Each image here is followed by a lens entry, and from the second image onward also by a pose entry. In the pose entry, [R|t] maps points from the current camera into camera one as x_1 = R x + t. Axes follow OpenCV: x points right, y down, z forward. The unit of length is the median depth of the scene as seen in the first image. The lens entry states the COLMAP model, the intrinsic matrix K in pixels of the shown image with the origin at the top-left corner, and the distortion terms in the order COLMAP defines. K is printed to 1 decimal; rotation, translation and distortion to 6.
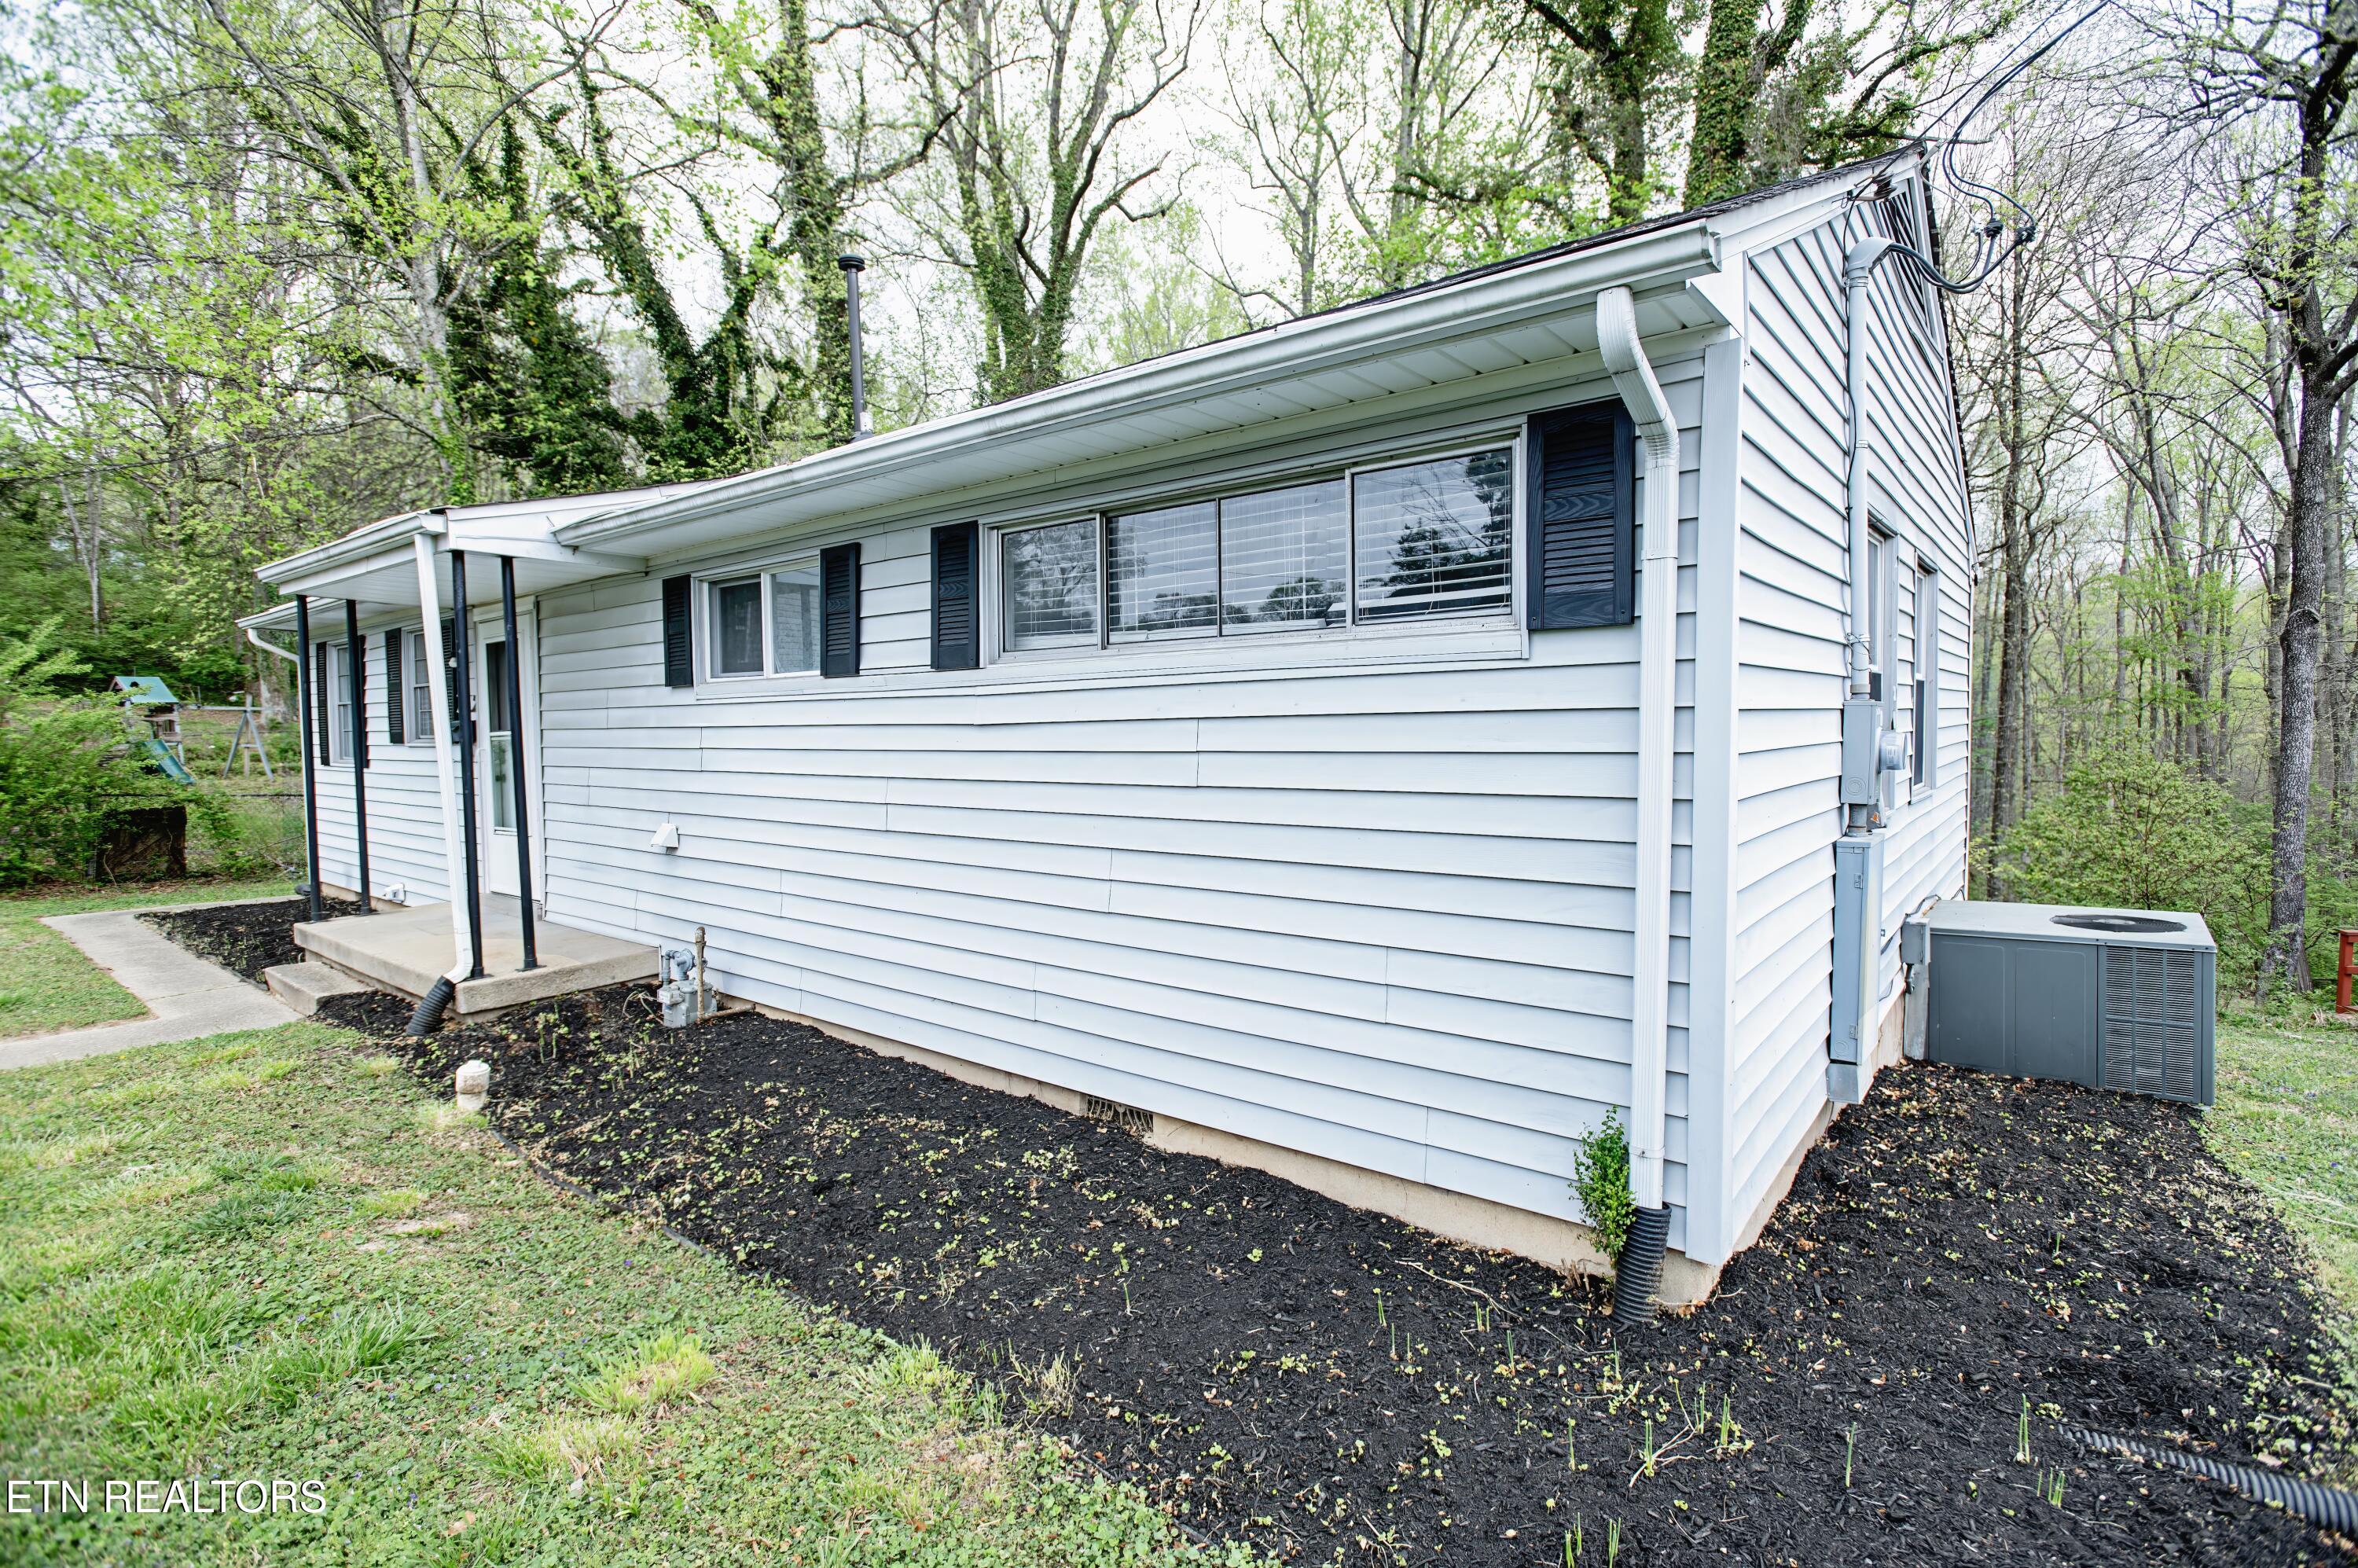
lens RADIAL K [[1140.5, 0, 1179.0], [0, 1140.5, 784.0], [0, 0, 1]] dist [-0.013066, -0.000599]
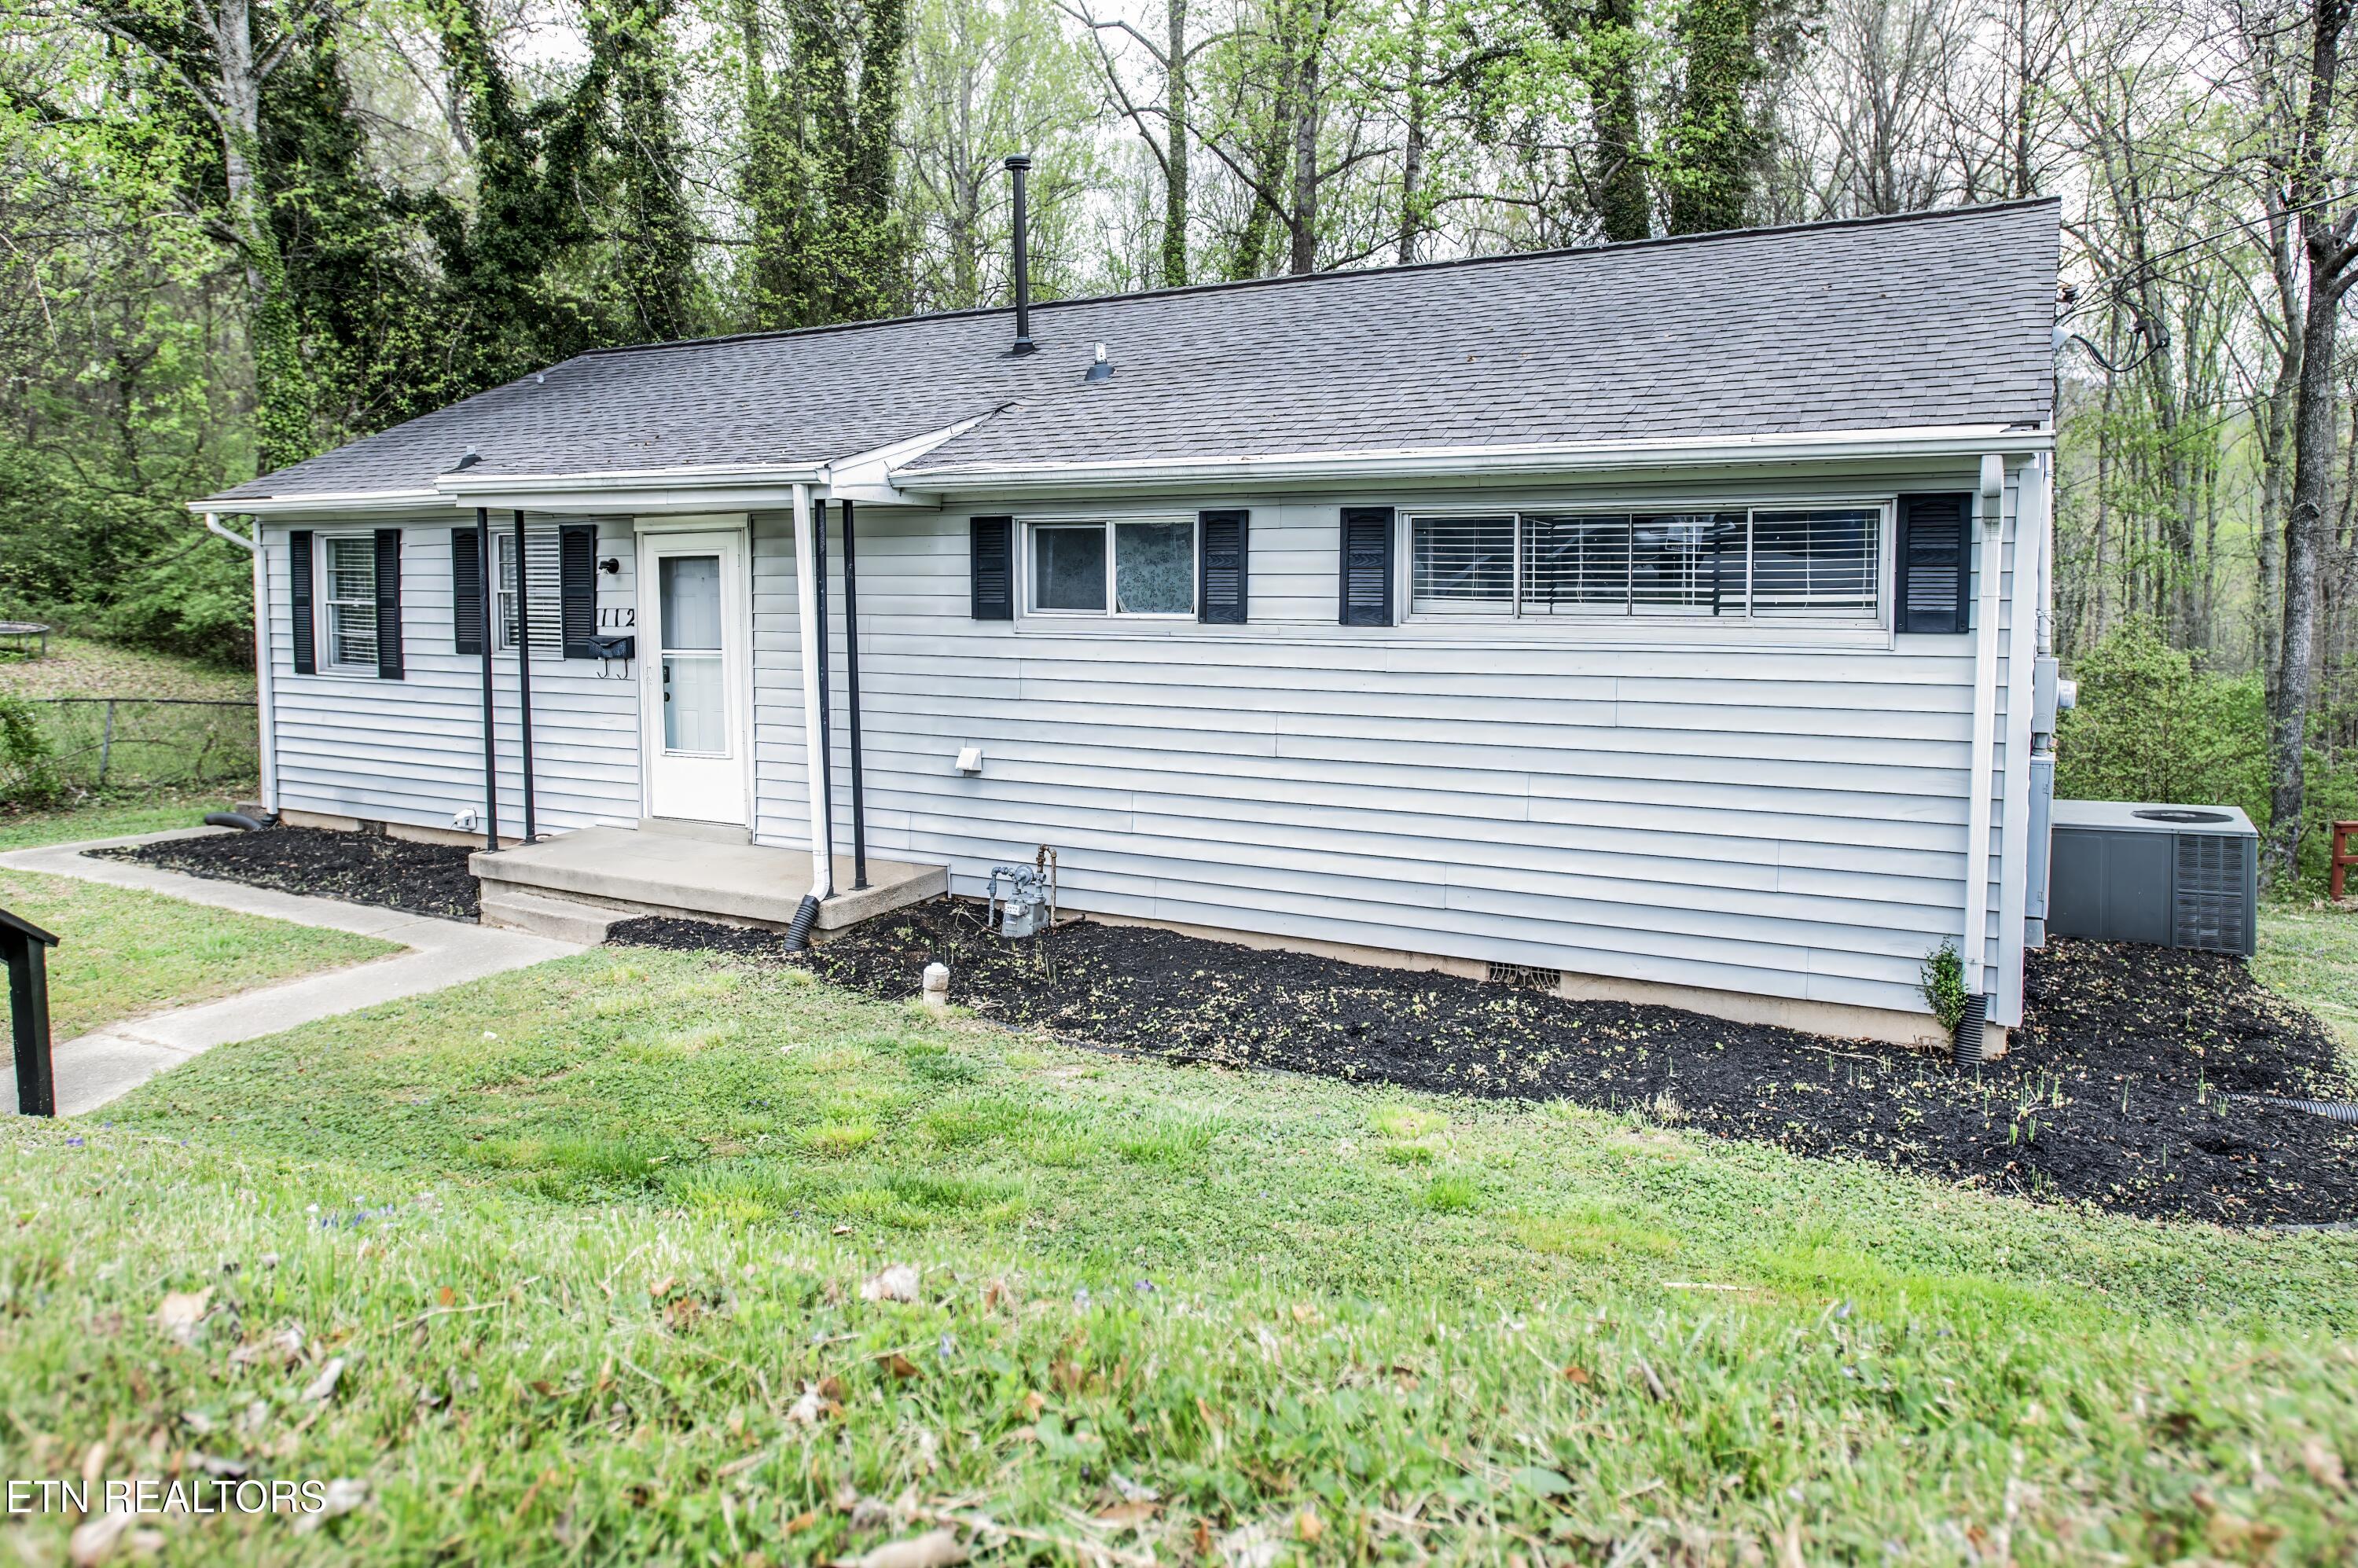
lens RADIAL K [[1569.4, 0, 1181.4], [0, 1569.4, 686.2], [0, 0, 1]] dist [-0.010227, 0.003779]
pose [[0.985631, -0.004997, 0.168841, -0.617737], [0.001357, 0.999764, 0.021665, -0.066427], [-0.168910, -0.021125, 0.985405, -0.571369]]
